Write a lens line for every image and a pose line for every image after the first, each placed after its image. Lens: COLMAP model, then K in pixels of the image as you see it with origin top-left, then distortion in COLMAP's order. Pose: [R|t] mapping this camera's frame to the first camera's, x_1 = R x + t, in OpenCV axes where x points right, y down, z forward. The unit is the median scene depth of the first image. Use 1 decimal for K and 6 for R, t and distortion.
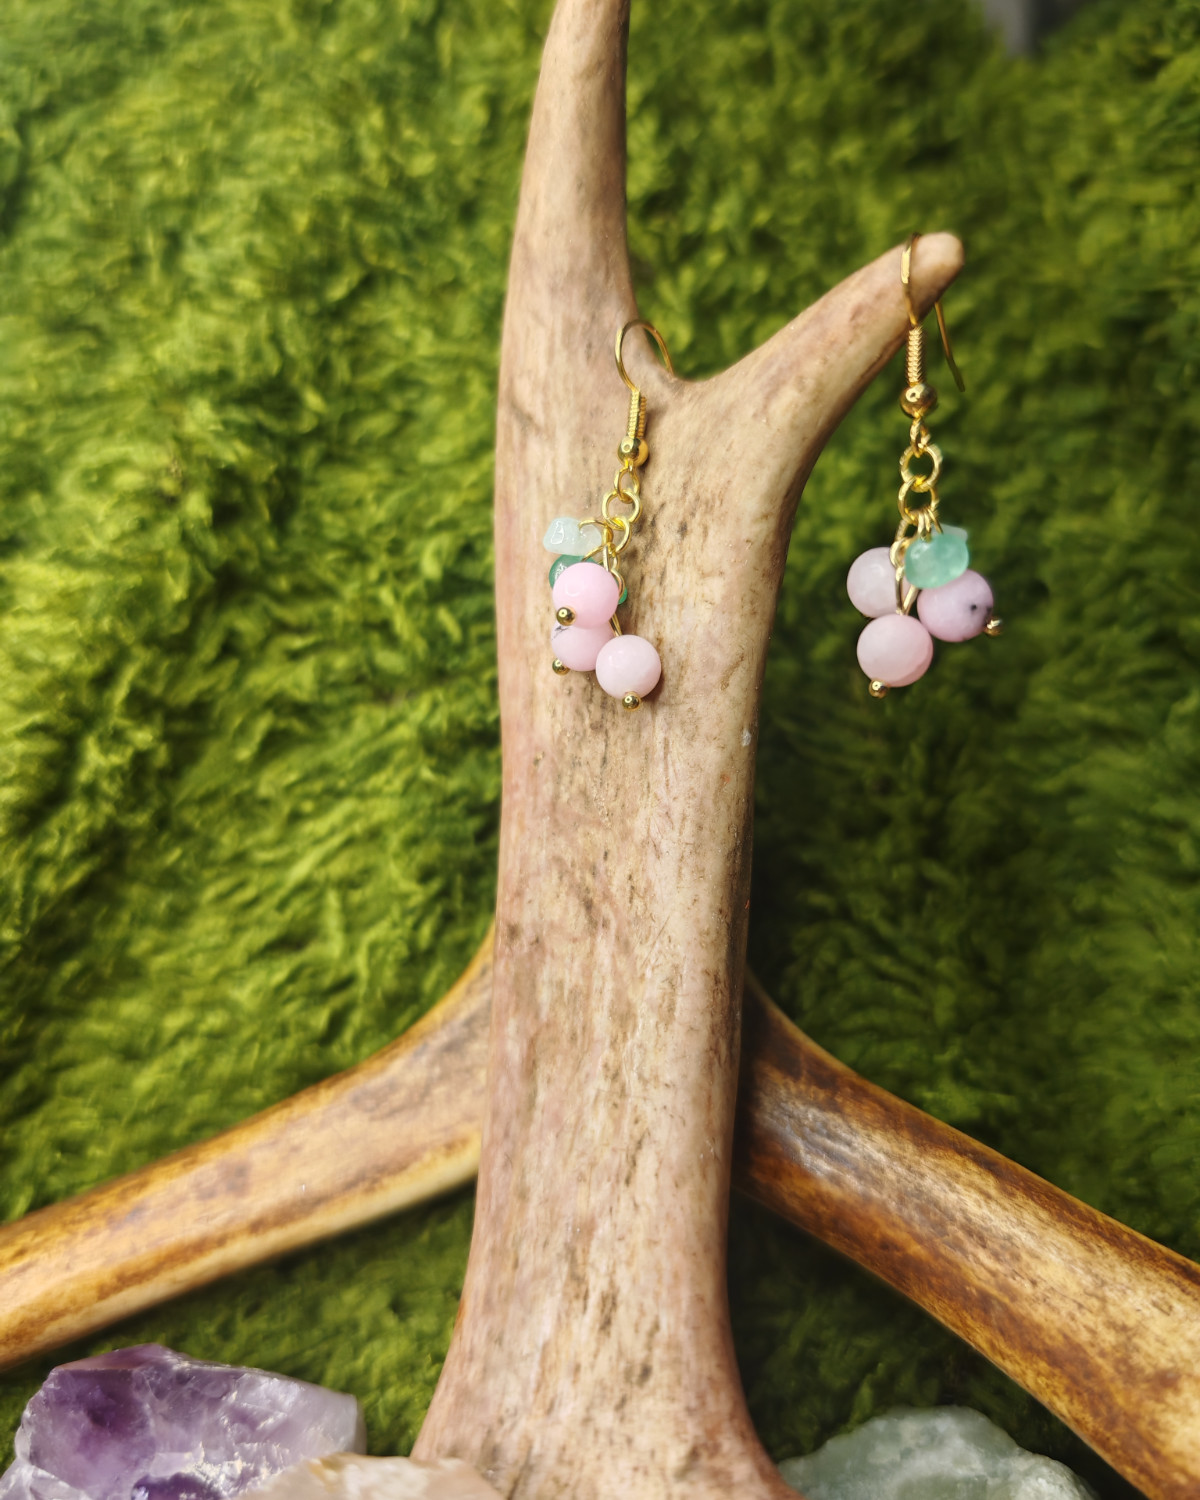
lens RADIAL K [[1215.8, 0, 613.4], [0, 1215.8, 763.7], [0, 0, 1]] dist [0.056280, -0.225112]
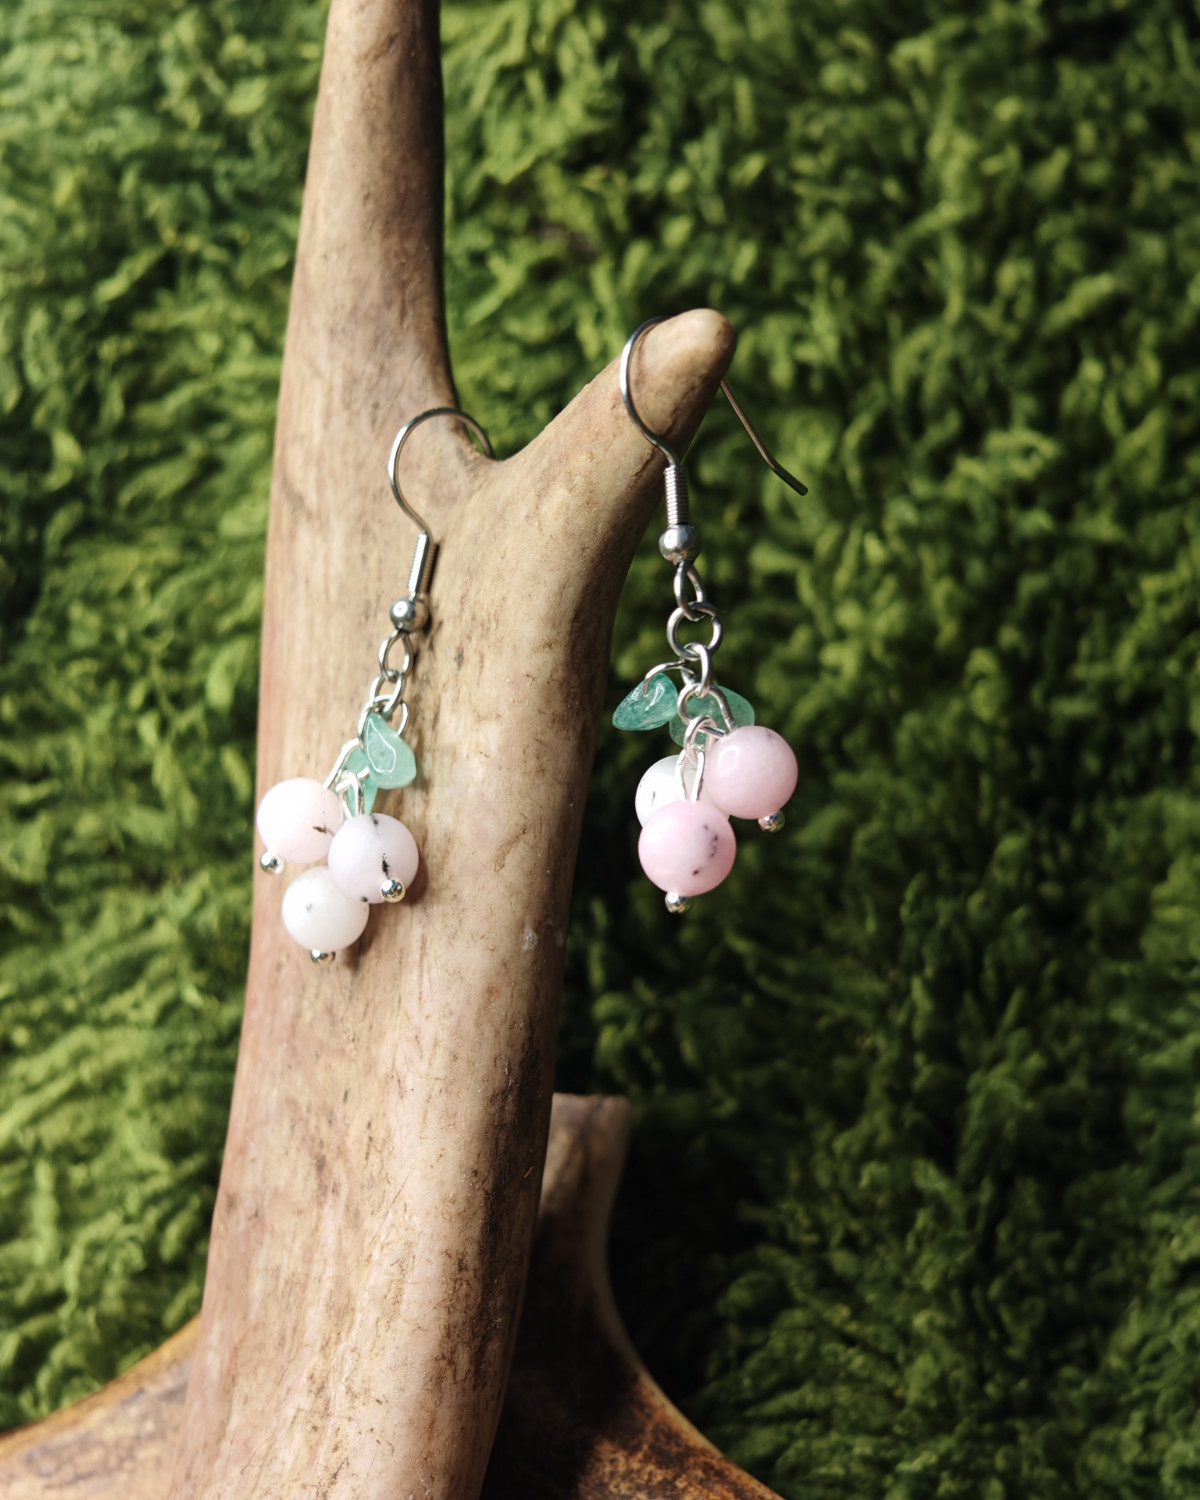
lens RADIAL K [[3115.4, 0, 595.5], [0, 3115.4, 768.3], [0, 0, 1]] dist [0.052338, 0.334750]
pose [[0.981064, 0.026784, -0.191823, 0.476803], [-0.048682, 0.992698, -0.110369, 0.077063], [0.187466, 0.117617, 0.975204, -0.787966]]
